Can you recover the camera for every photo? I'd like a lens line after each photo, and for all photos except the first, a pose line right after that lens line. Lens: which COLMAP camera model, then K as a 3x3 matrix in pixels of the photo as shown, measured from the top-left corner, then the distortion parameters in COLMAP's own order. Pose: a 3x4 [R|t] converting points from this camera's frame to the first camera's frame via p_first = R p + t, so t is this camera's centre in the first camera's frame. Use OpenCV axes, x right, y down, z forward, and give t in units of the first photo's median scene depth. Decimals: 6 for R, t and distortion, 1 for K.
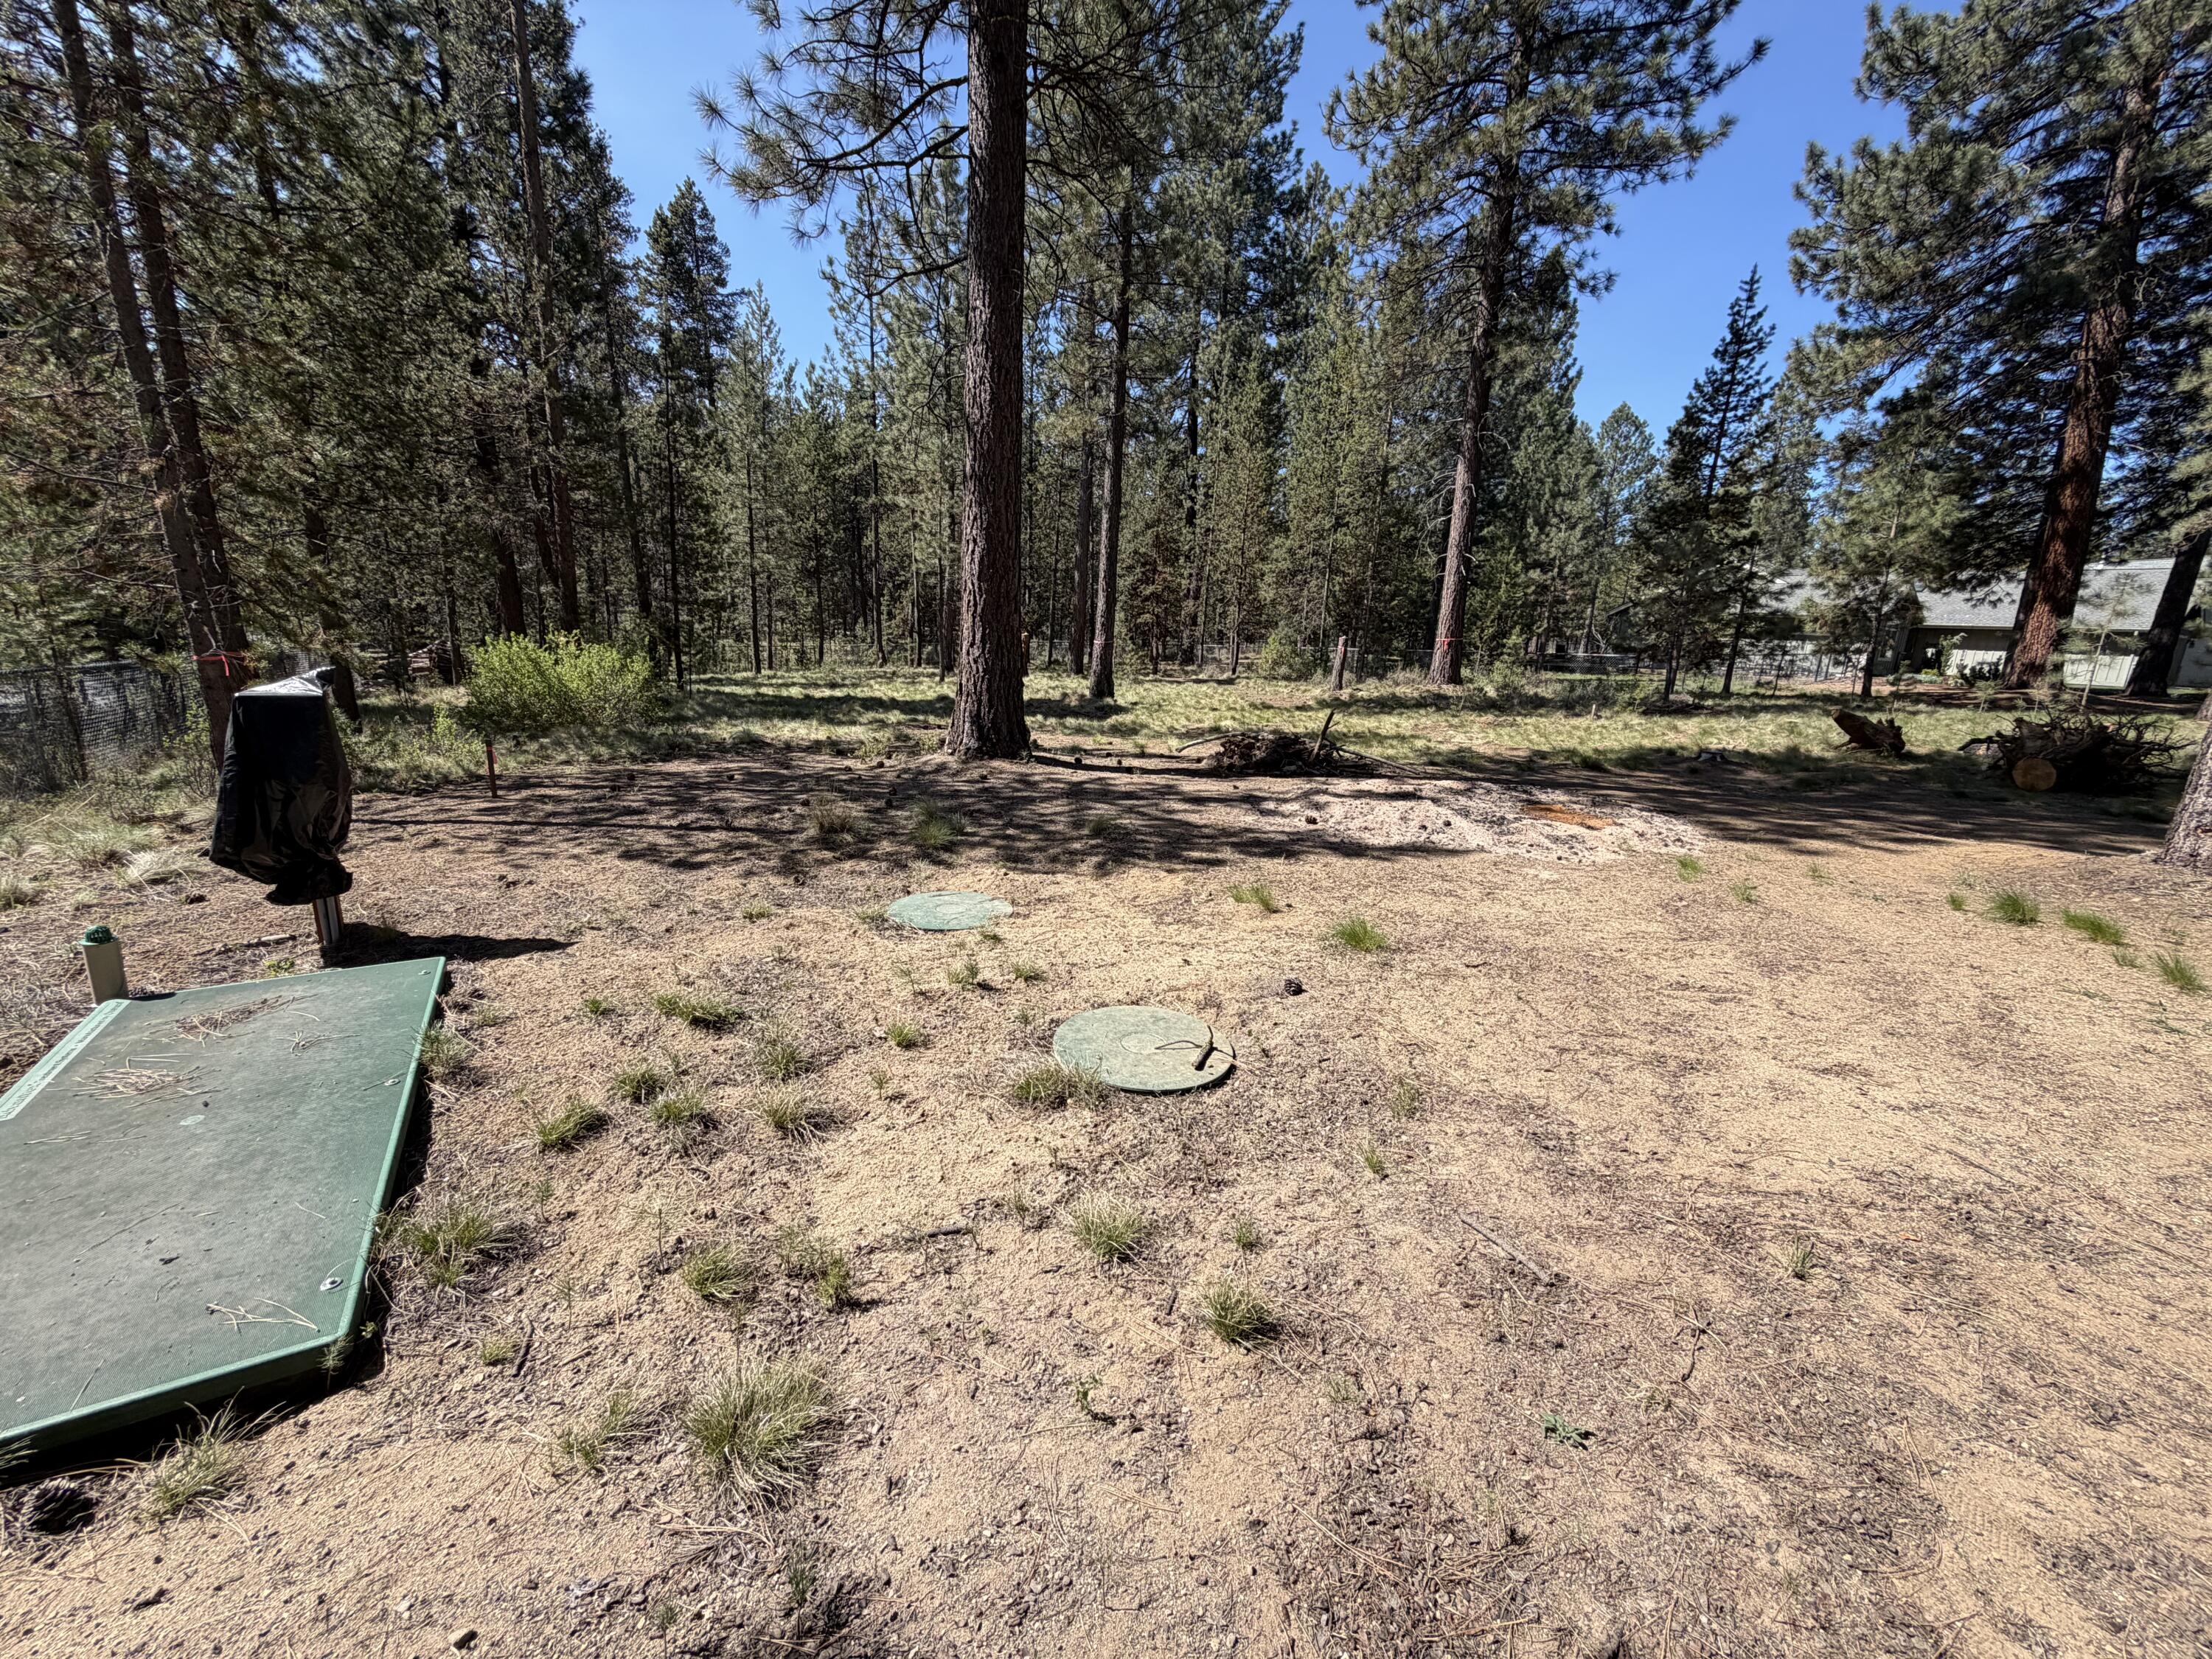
lens RADIAL K [[882.2, 0, 1100.1], [0, 882.2, 834.9], [0, 0, 1]] dist [-0.000199, 0.000013]
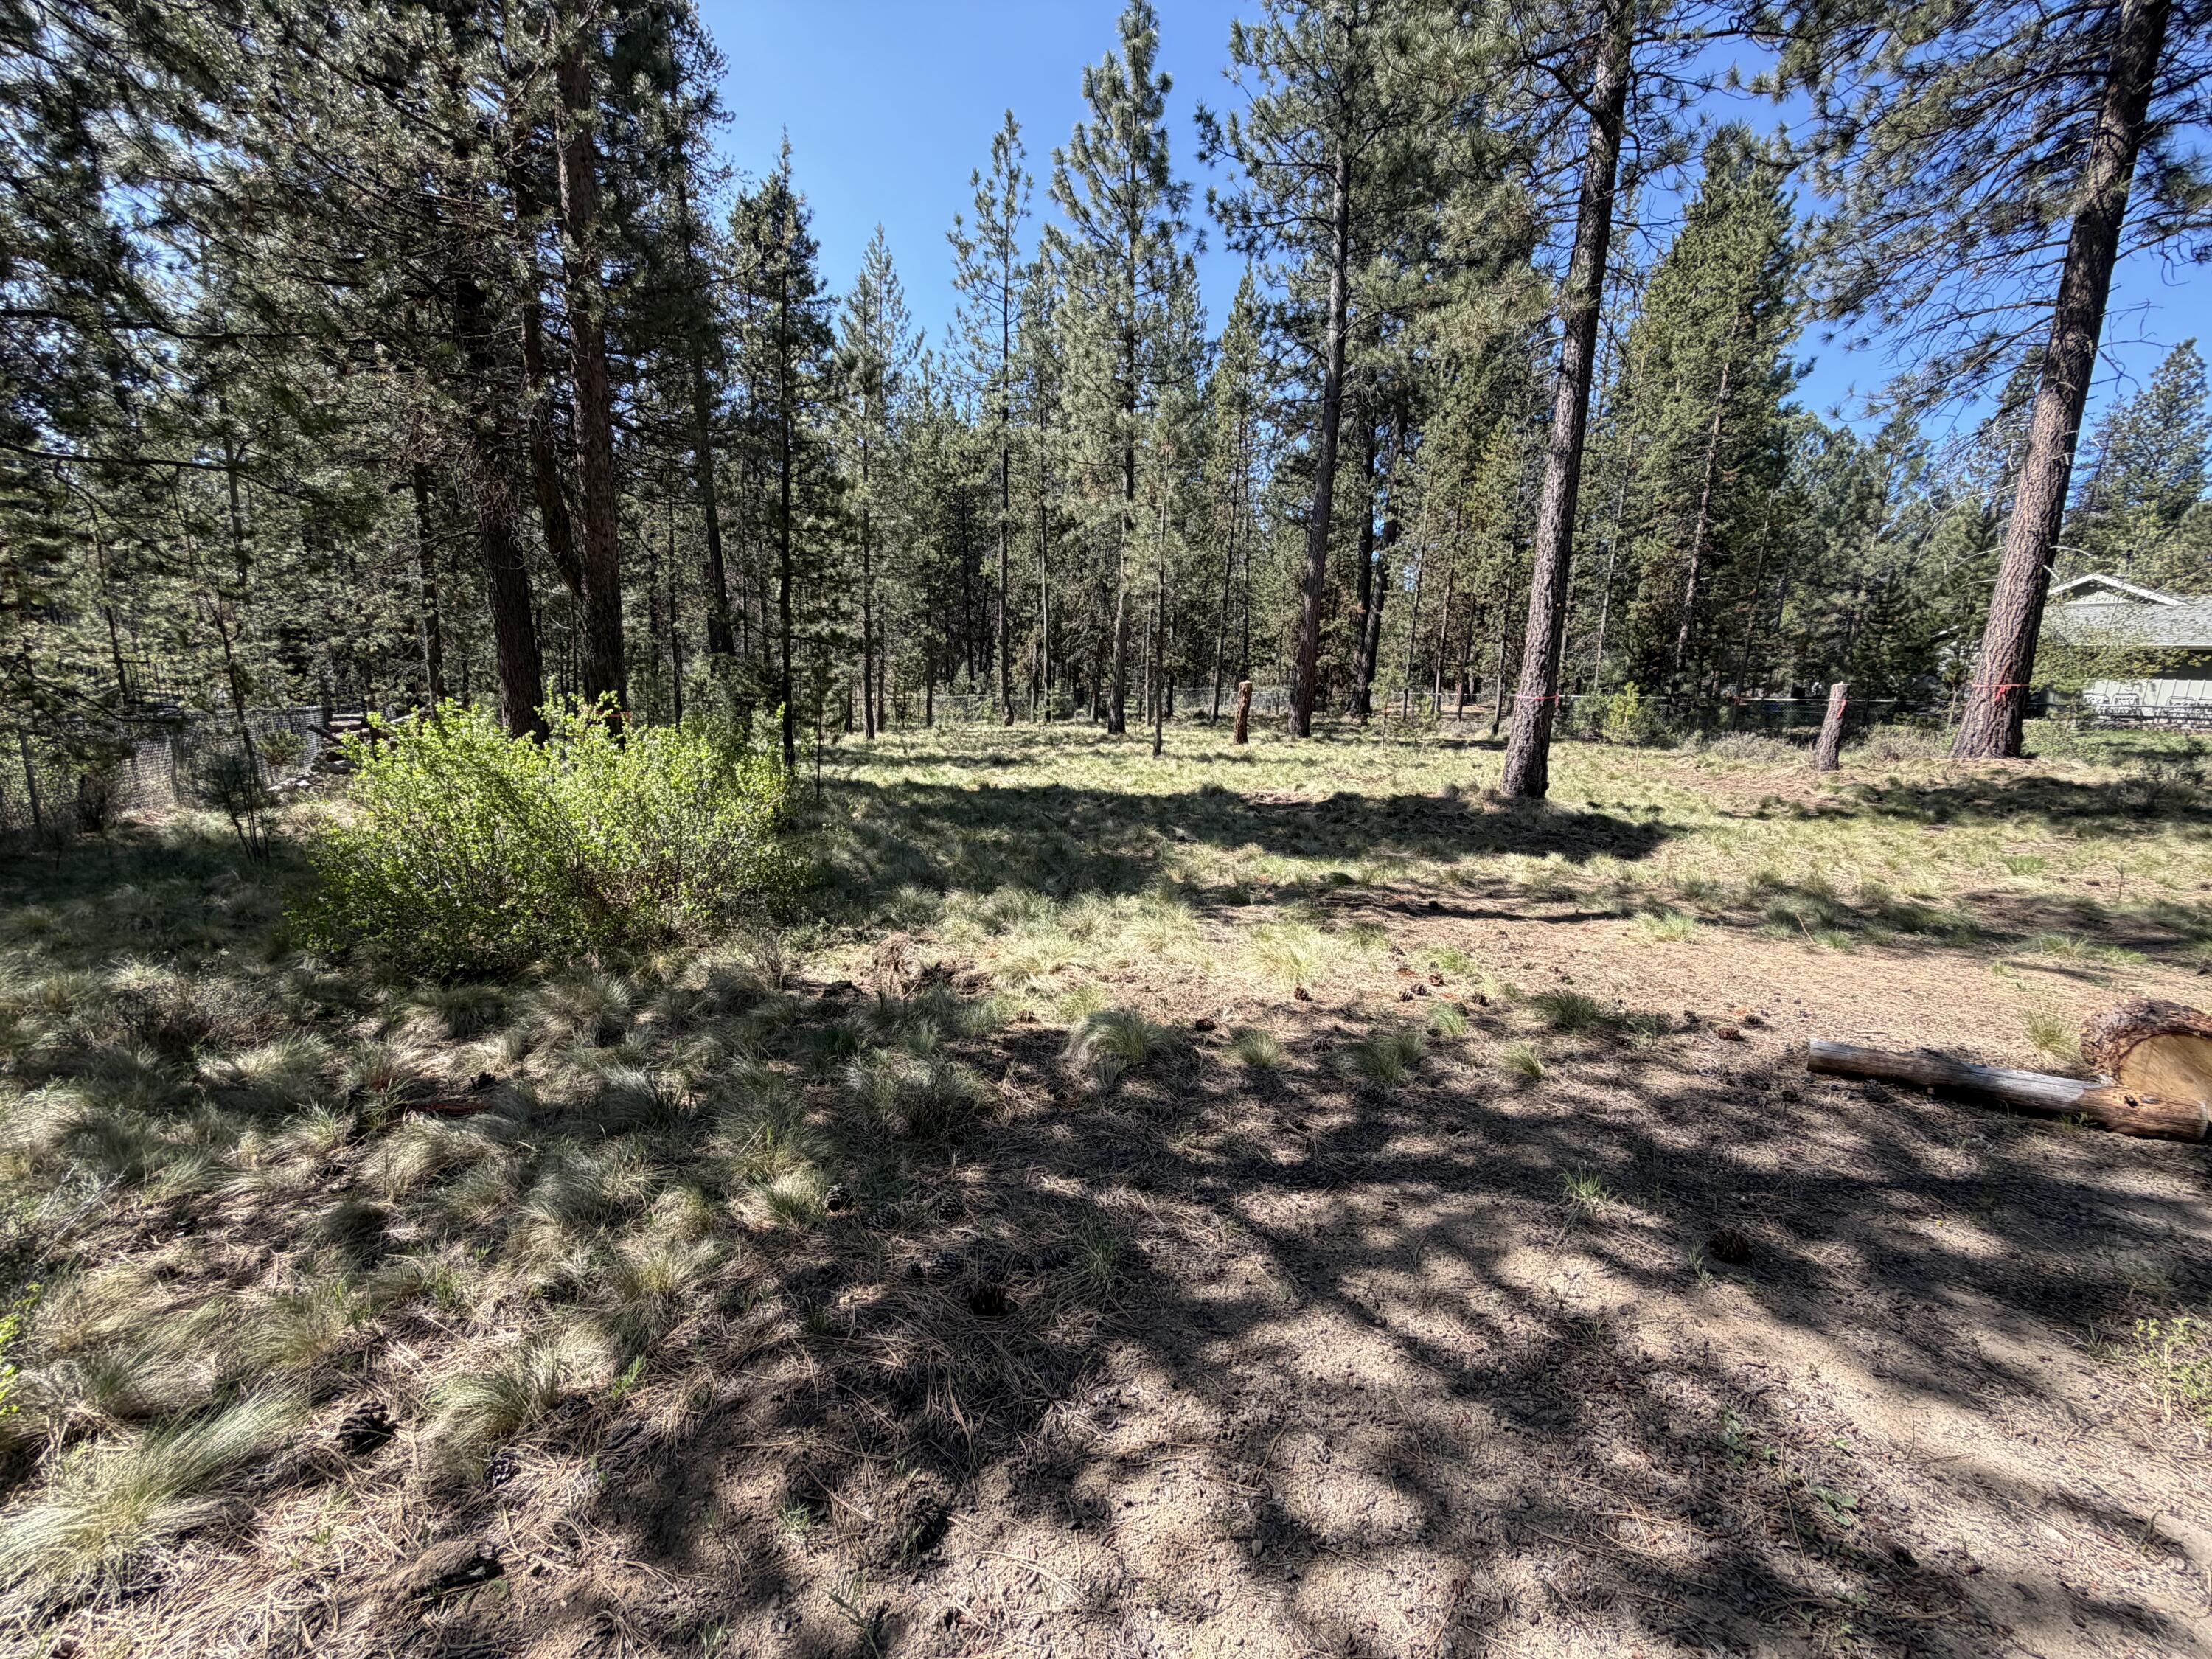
lens RADIAL K [[882.2, 0, 1100.1], [0, 882.2, 834.9], [0, 0, 1]] dist [-0.000199, 0.000013]
pose [[0.998674, 0.000089, -0.051484, -0.783225], [-0.002653, 0.998760, -0.049720, -0.329686], [0.051416, 0.049791, 0.997435, 1.377752]]
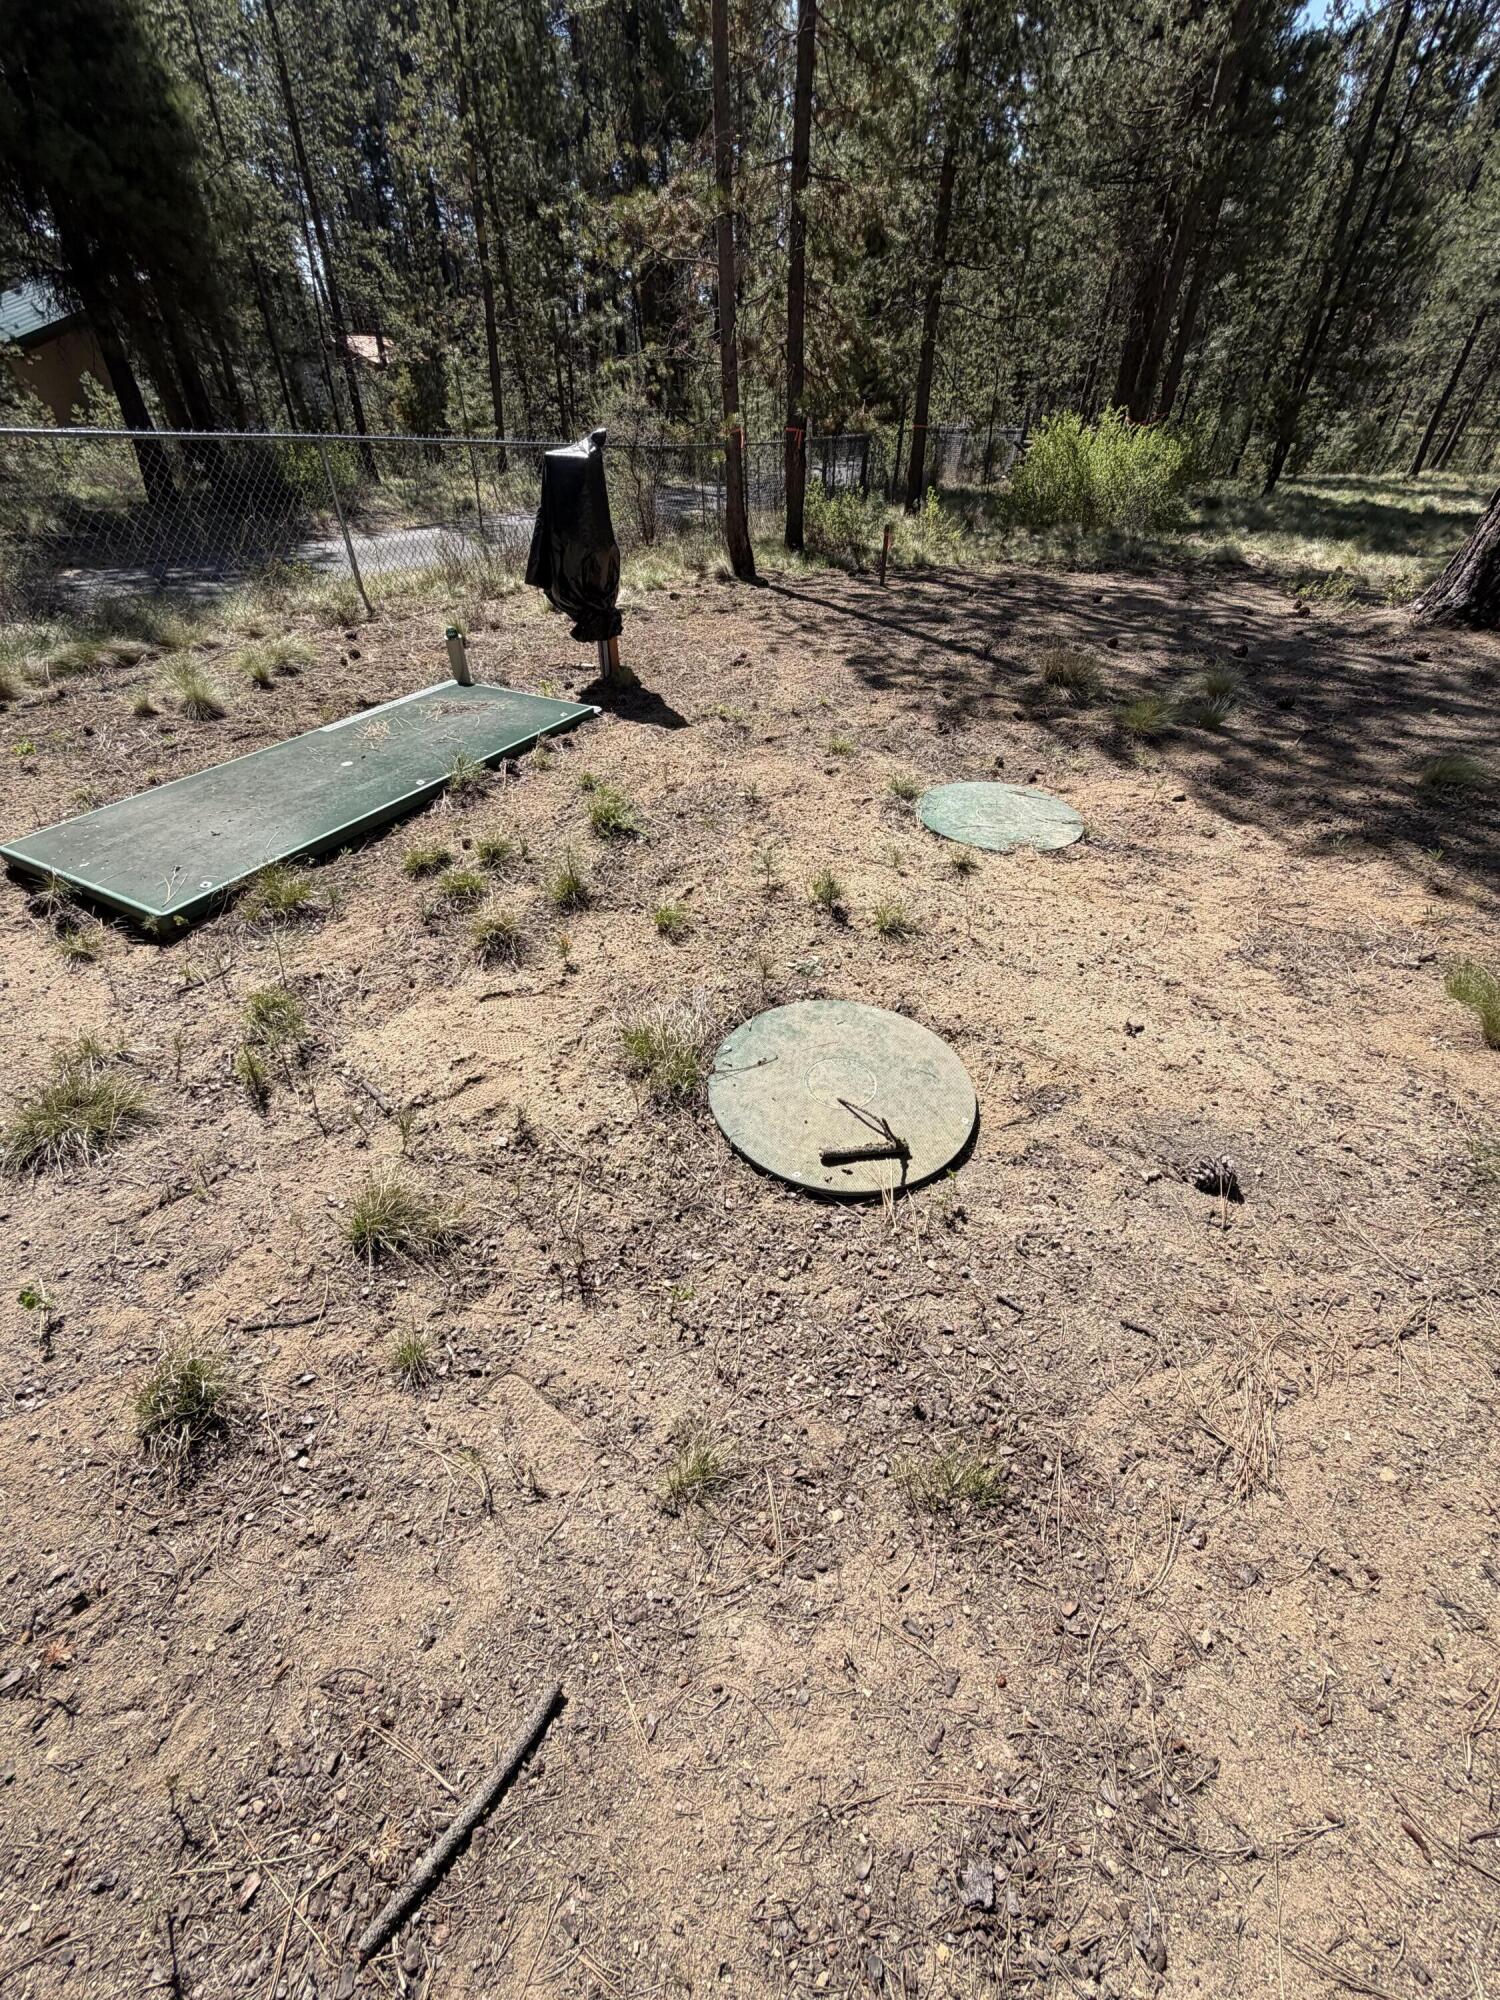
lens RADIAL K [[785.4, 0, 750.0], [0, 785.4, 1000.0], [0, 0, 1]] dist [0.003043, 0.000135]
pose [[0.505117, 0.505678, -0.699390, 0.232605], [-0.186516, 0.855179, 0.483612, -0.056389], [0.842656, -0.113834, 0.526282, 0.362867]]
